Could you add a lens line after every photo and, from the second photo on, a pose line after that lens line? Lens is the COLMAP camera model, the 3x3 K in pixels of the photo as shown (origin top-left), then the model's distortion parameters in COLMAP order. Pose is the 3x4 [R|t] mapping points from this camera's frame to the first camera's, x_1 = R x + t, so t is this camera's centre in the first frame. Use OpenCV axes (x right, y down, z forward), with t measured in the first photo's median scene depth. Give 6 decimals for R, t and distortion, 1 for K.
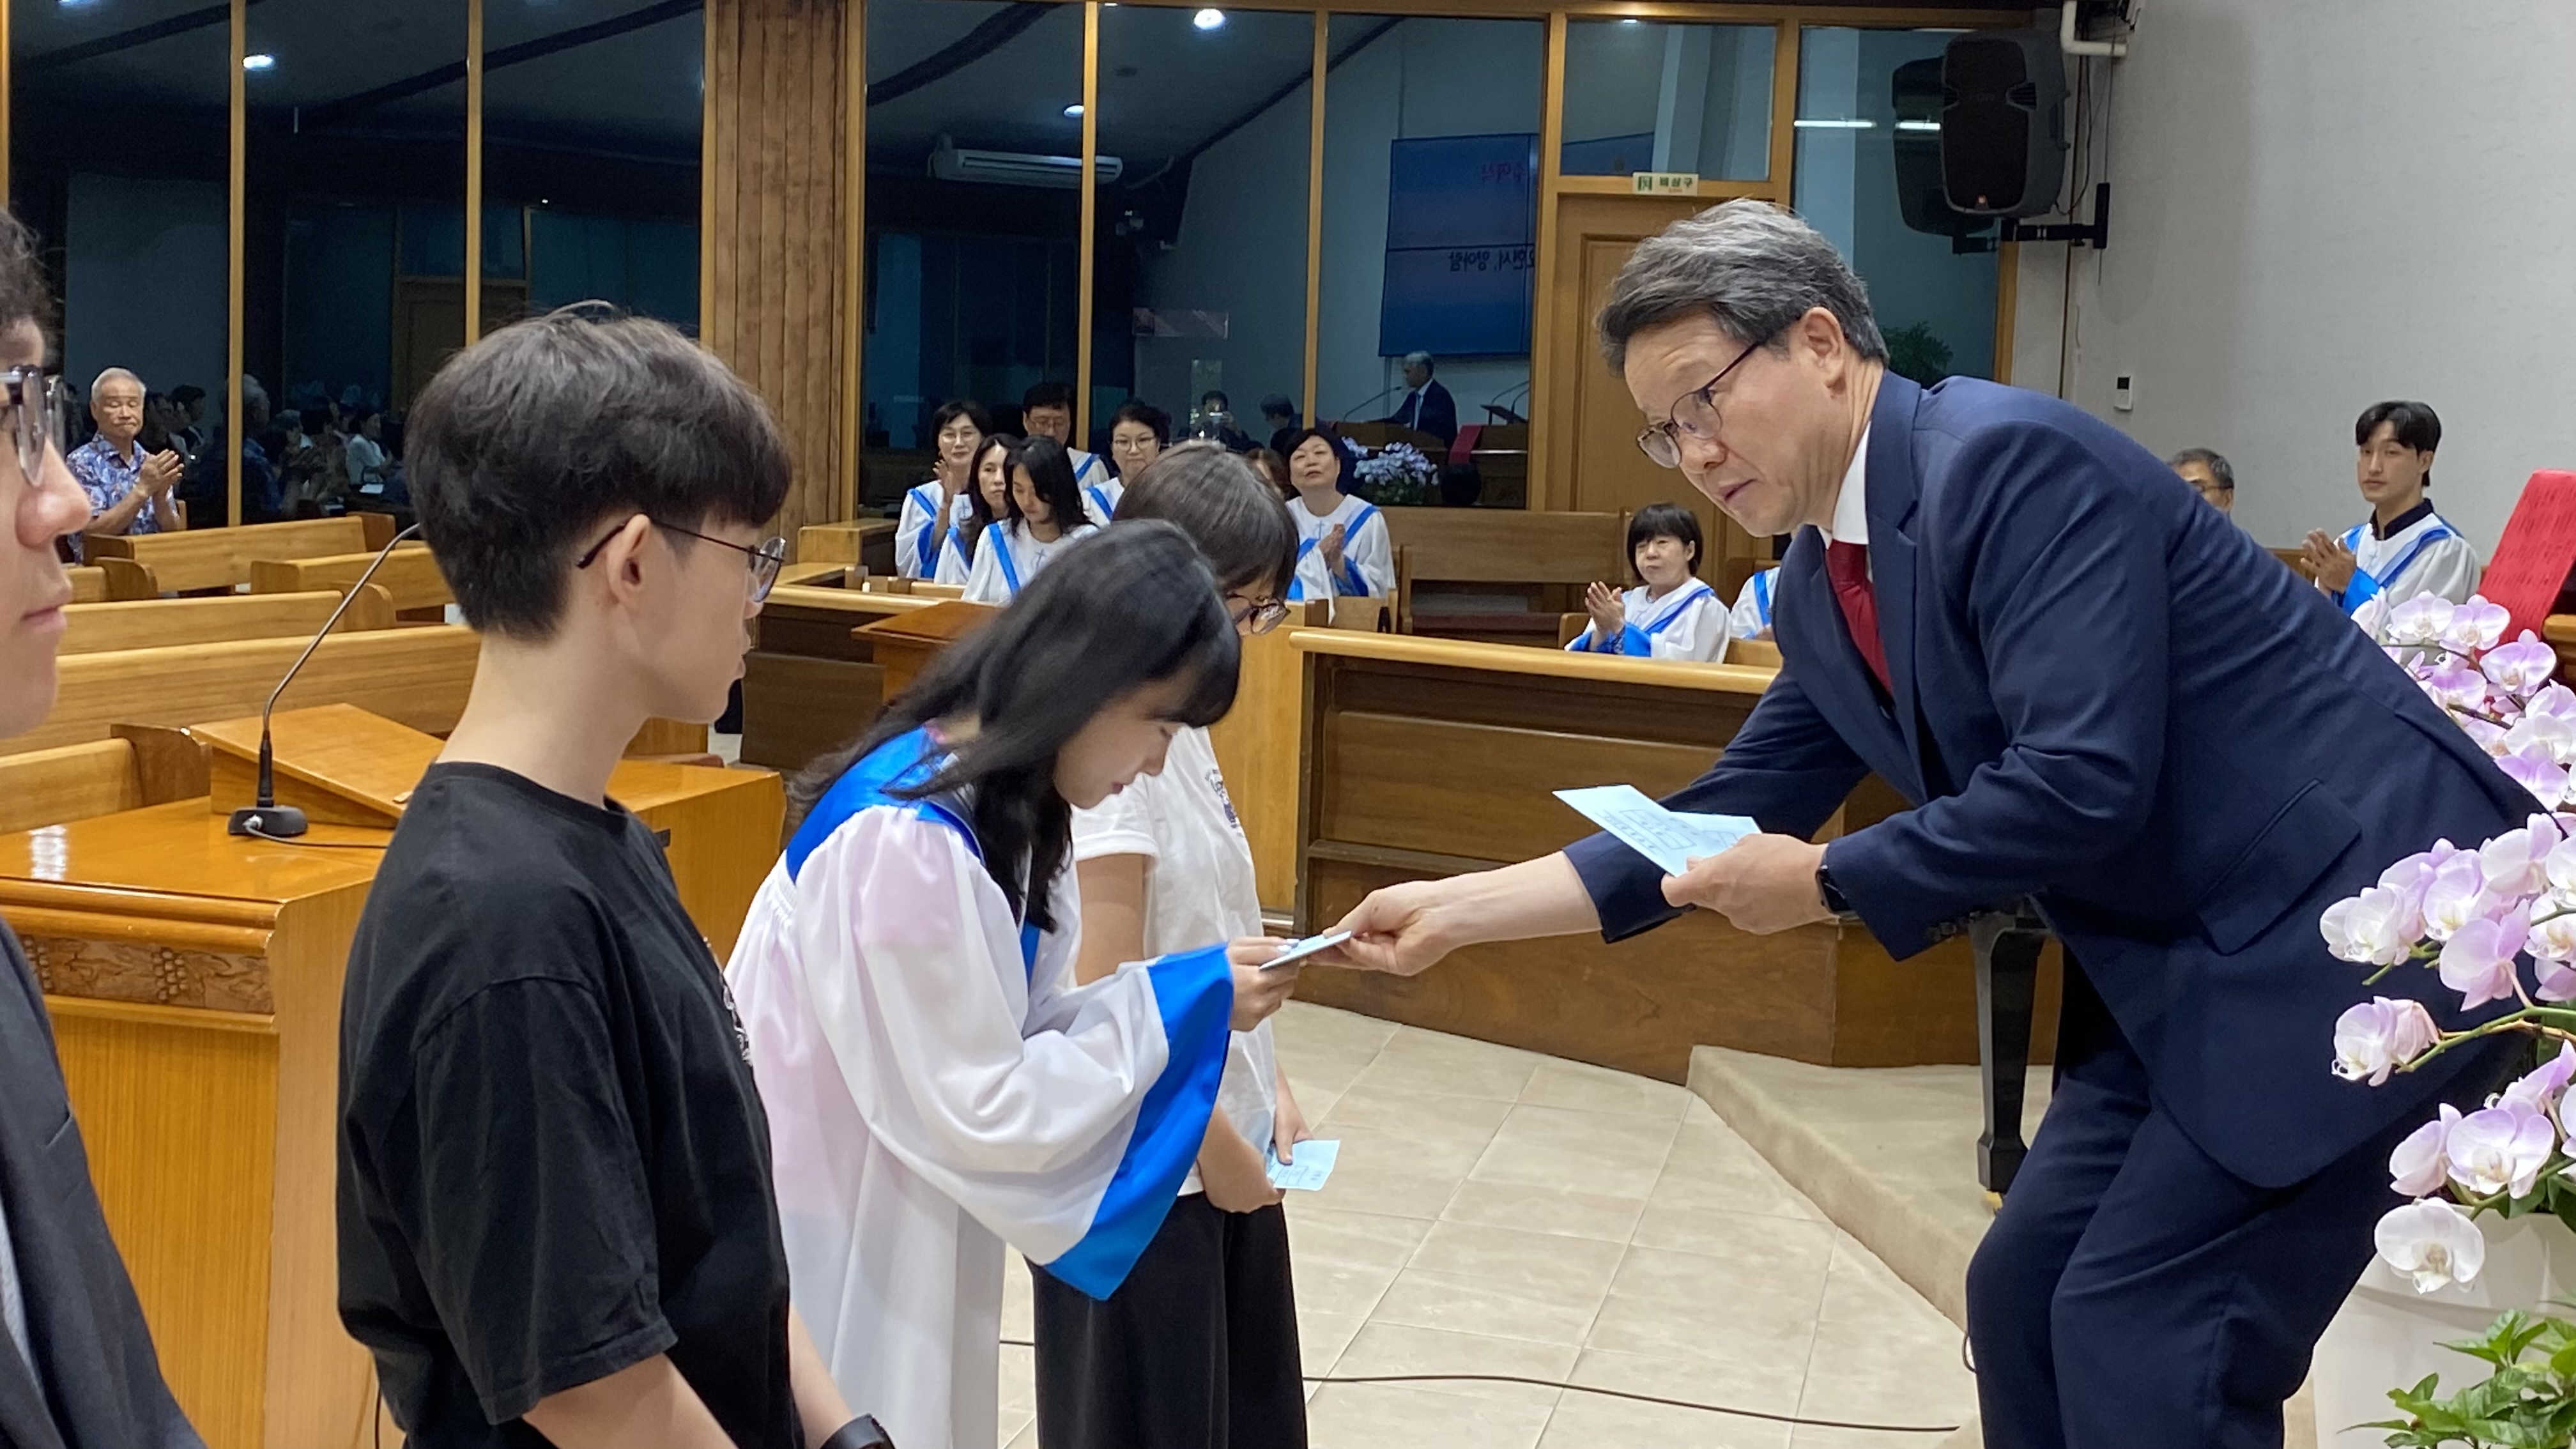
lens RADIAL K [[3351.8, 0, 1281.8], [0, 3351.8, 682.8], [0, 0, 1]] dist [0.278435, -0.713891]
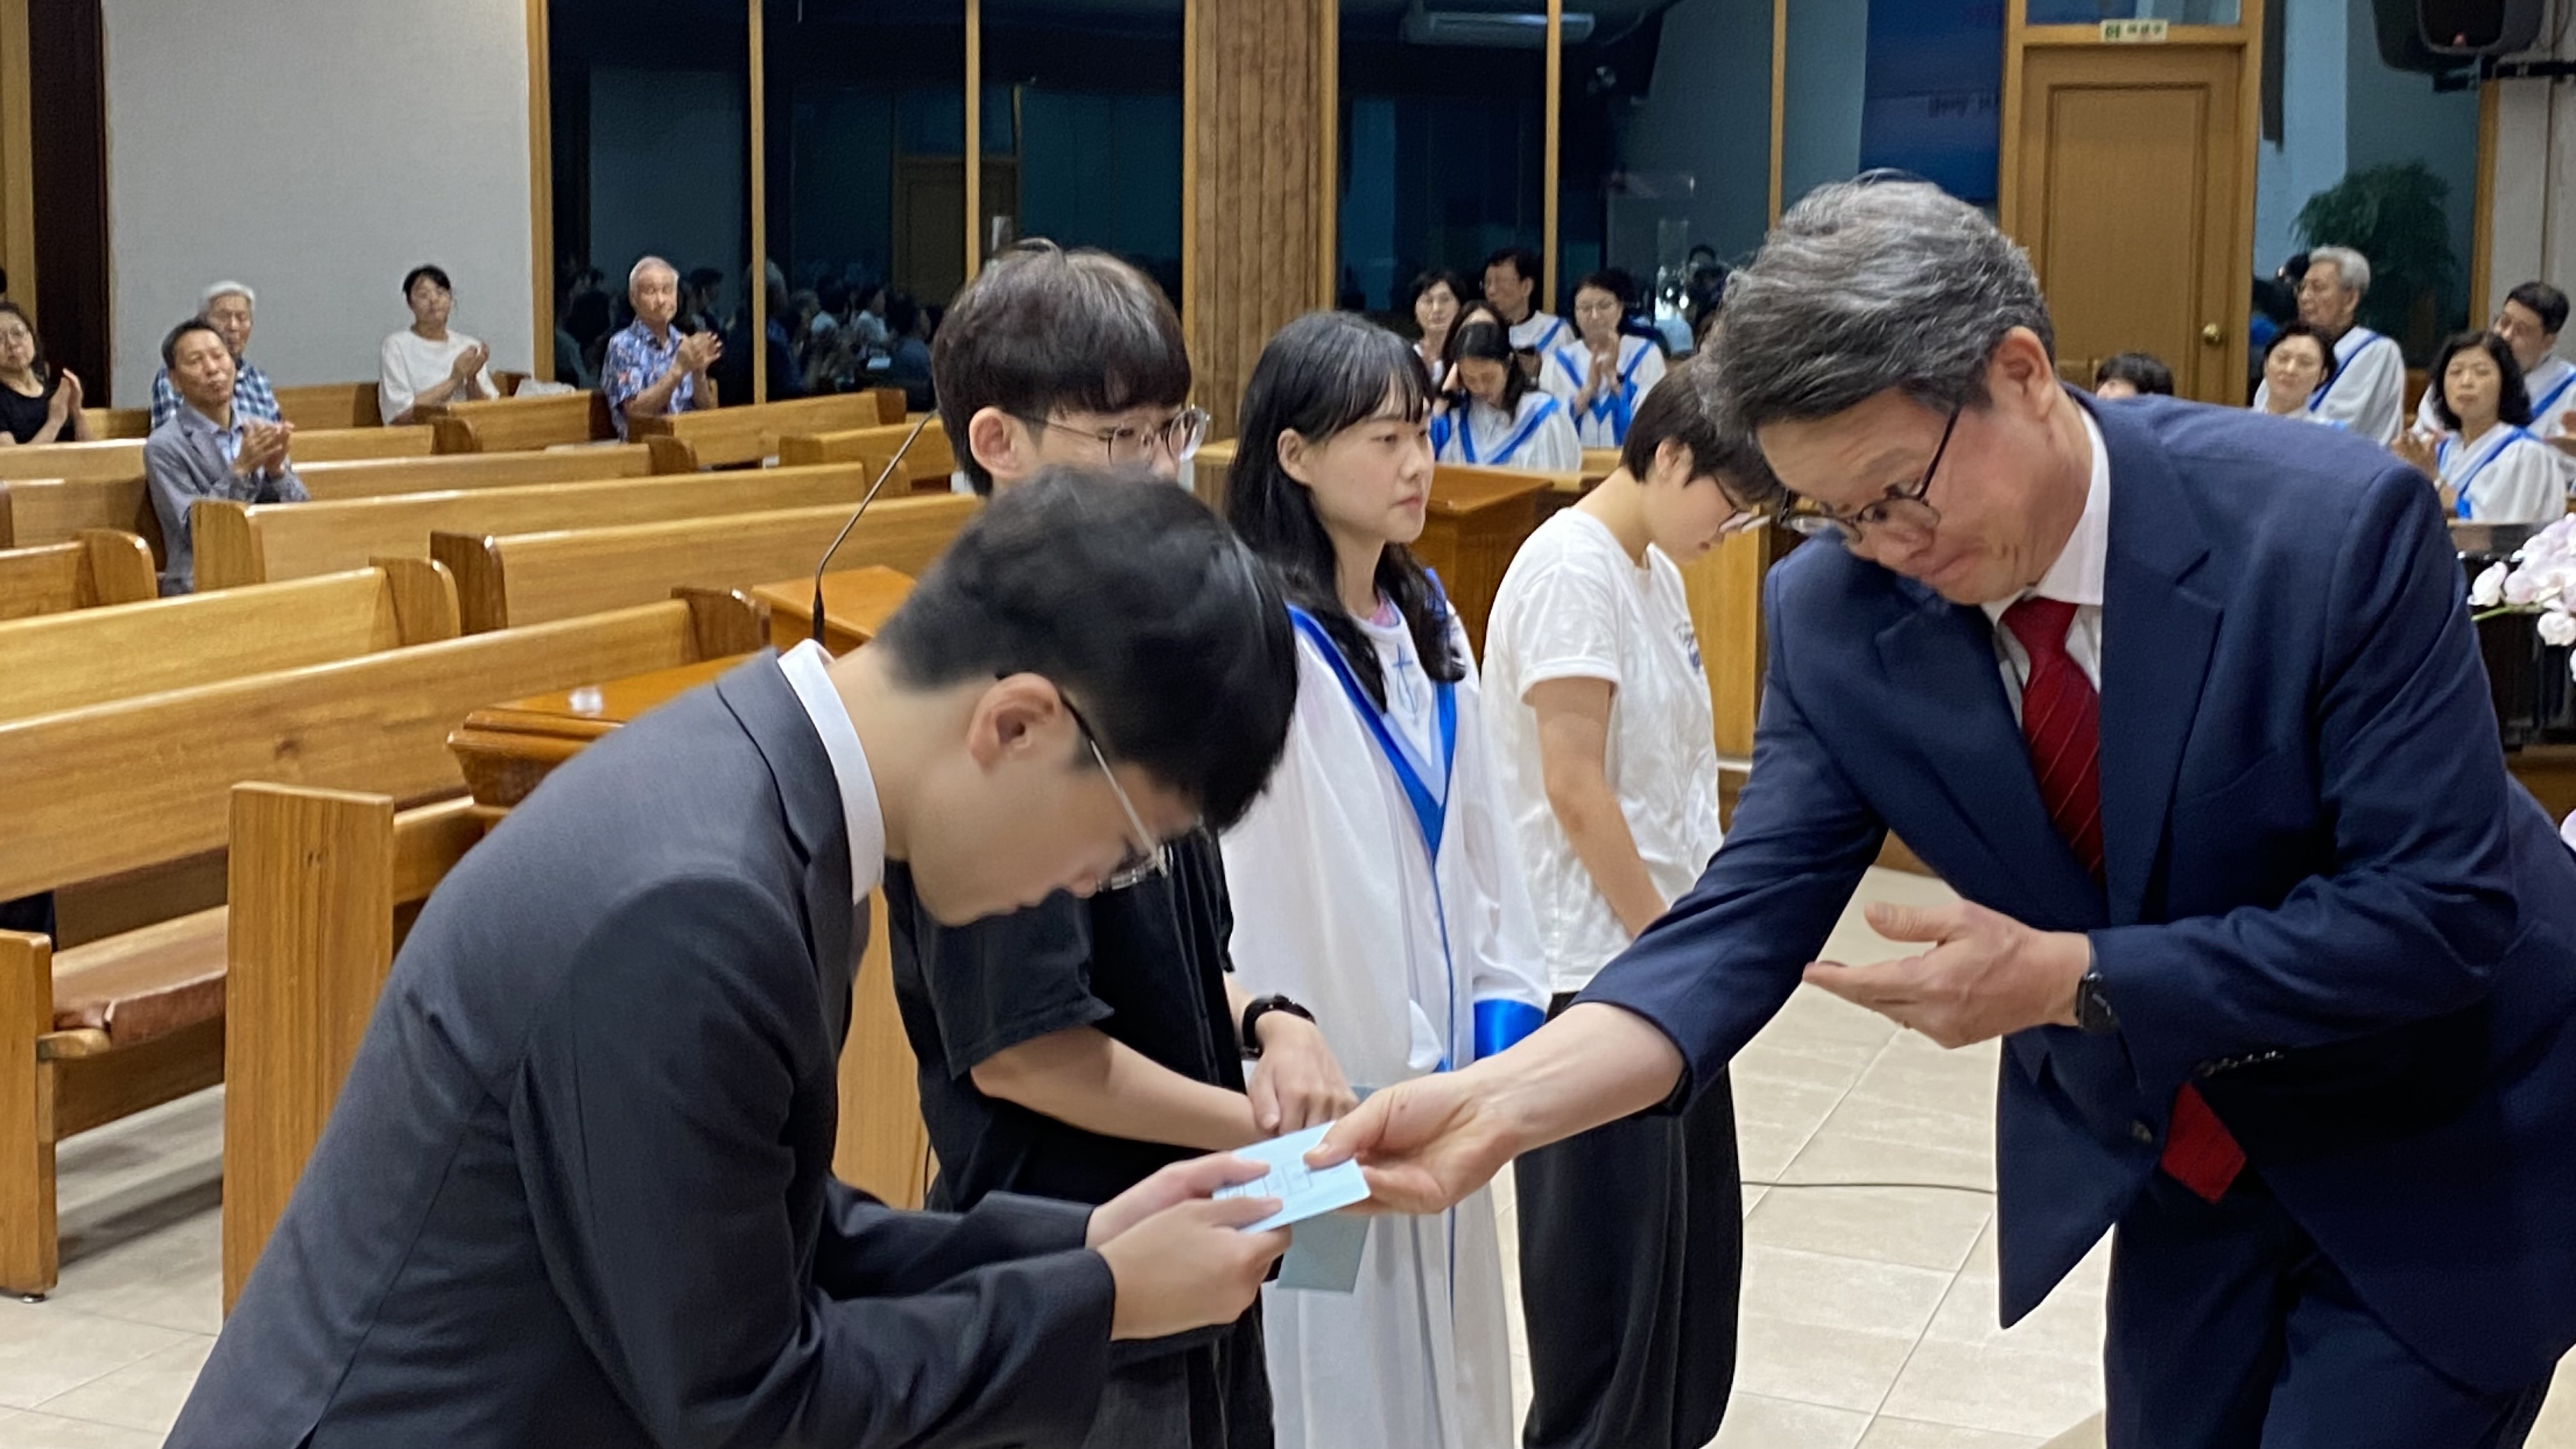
lens RADIAL K [[3637.4, 0, 1363.4], [0, 3637.4, 605.7], [0, 0, 1]] dist [0.332907, -1.280368]
pose [[0.992597, -0.011313, -0.120929, 0.019830], [0.013310, 0.999788, 0.015721, 0.001904], [0.120726, -0.017214, 0.992537, -0.125493]]
